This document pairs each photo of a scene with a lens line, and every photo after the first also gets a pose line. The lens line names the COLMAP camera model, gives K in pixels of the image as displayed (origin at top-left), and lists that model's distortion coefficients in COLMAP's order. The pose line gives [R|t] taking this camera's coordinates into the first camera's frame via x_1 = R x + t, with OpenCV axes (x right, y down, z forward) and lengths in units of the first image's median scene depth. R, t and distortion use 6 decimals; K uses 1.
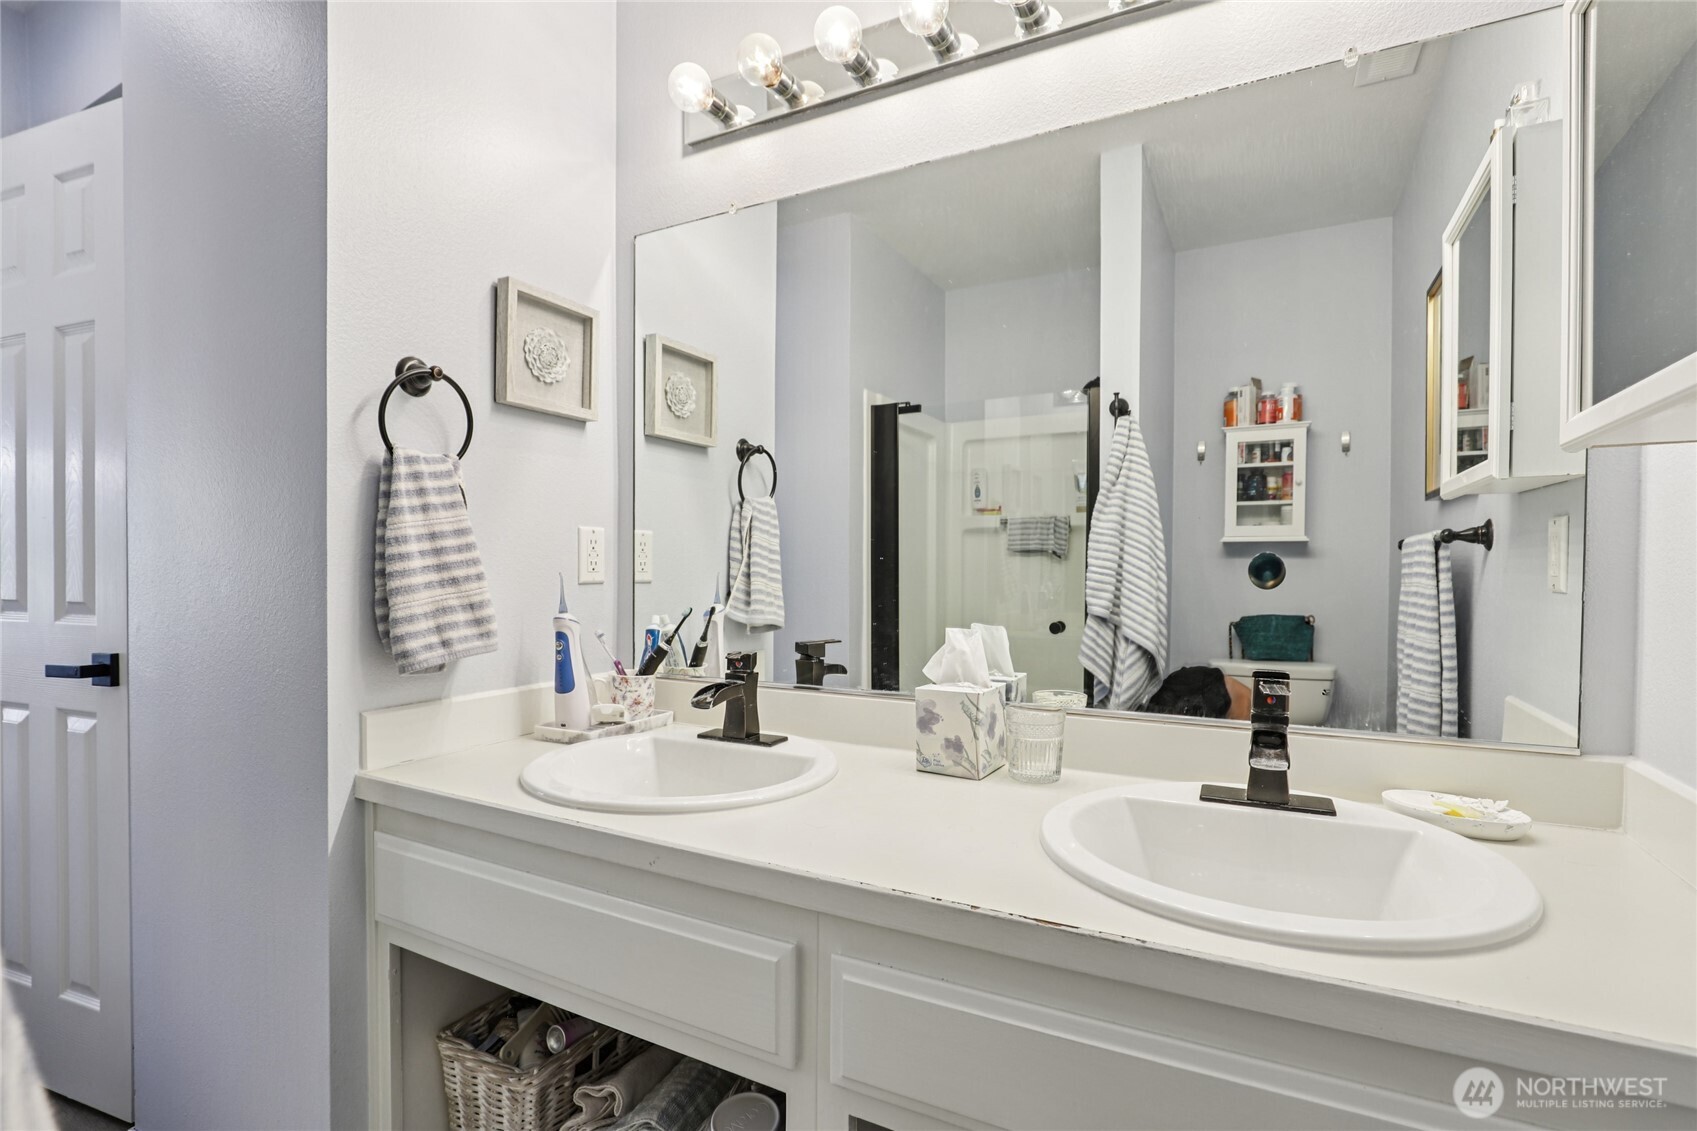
lens RADIAL K [[782.9, 0, 855.6], [0, 782.9, 567.3], [0, 0, 1]] dist [-0.030552, 0.000129]
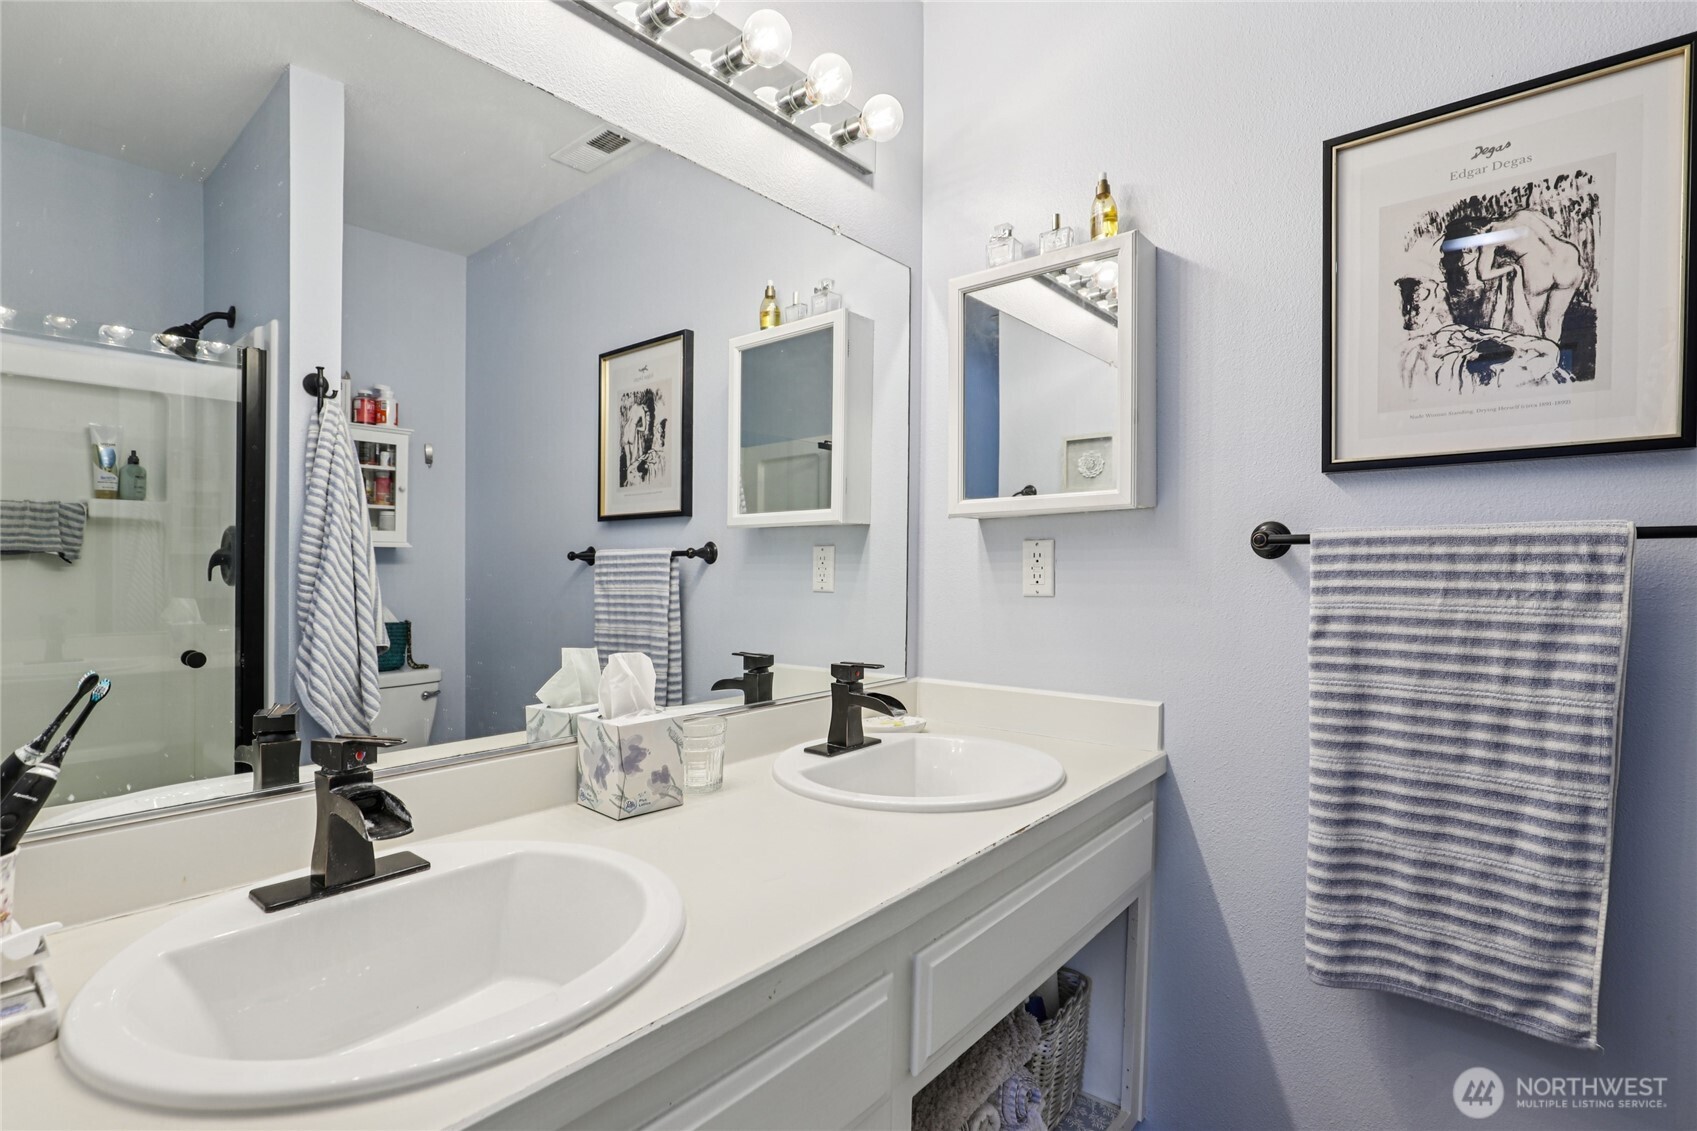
lens RADIAL K [[782.9, 0, 855.6], [0, 782.9, 567.3], [0, 0, 1]] dist [-0.030552, 0.000129]
pose [[0.228759, -0.000779, 0.973483, -0.497788], [0.002591, 0.999997, 0.000192, -0.014153], [-0.973480, 0.002478, 0.228761, 0.387883]]
